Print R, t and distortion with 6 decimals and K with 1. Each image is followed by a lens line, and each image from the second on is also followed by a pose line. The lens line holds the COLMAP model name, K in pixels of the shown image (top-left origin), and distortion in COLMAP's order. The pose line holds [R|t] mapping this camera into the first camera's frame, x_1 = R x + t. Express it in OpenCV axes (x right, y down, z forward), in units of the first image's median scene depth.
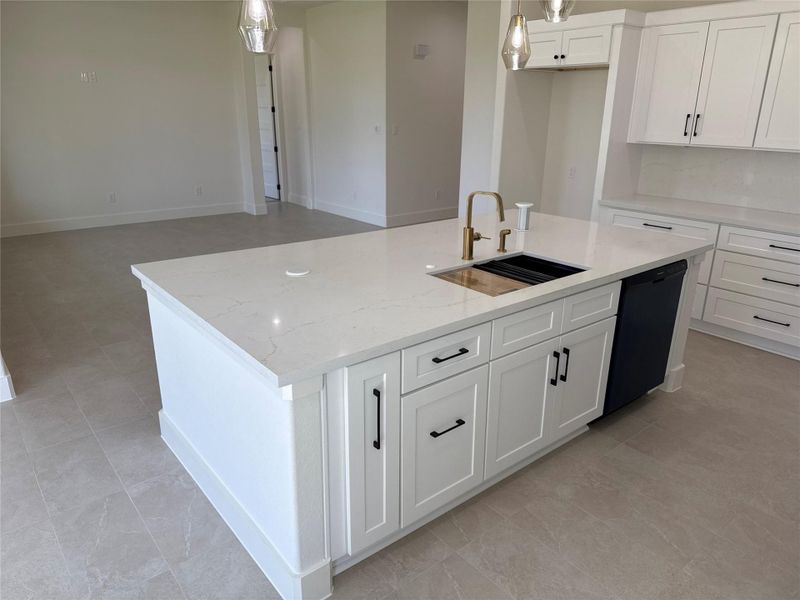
lens RADIAL K [[578.0, 0, 400.0], [0, 578.0, 300.0], [0, 0, 1]] dist [-0.001005, -0.001221]
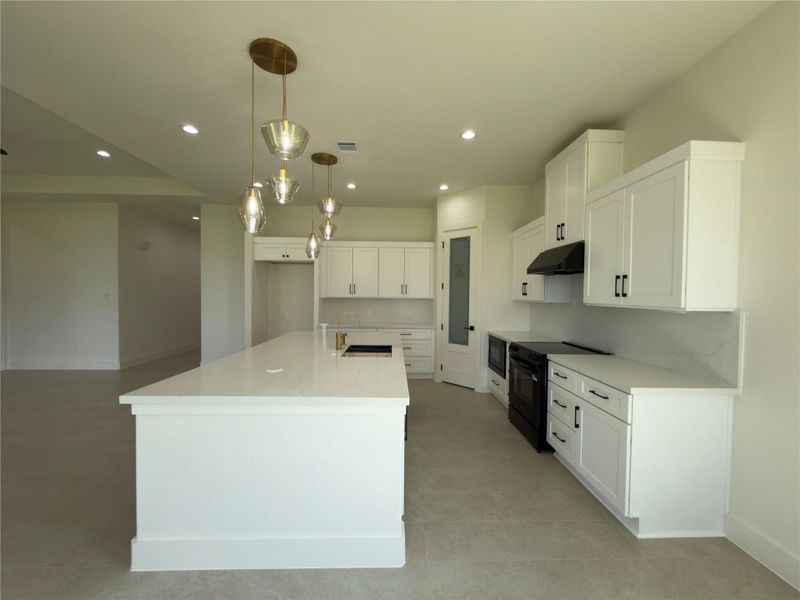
lens RADIAL K [[319.3, 0, 402.1], [0, 319.3, 299.9], [0, 0, 1]] dist [-0.000318, -0.000103]
pose [[0.614089, -0.018354, 0.789023, -0.367906], [0.245123, 0.954725, -0.168568, -0.000267], [-0.750206, 0.296924, 0.590785, 0.120218]]
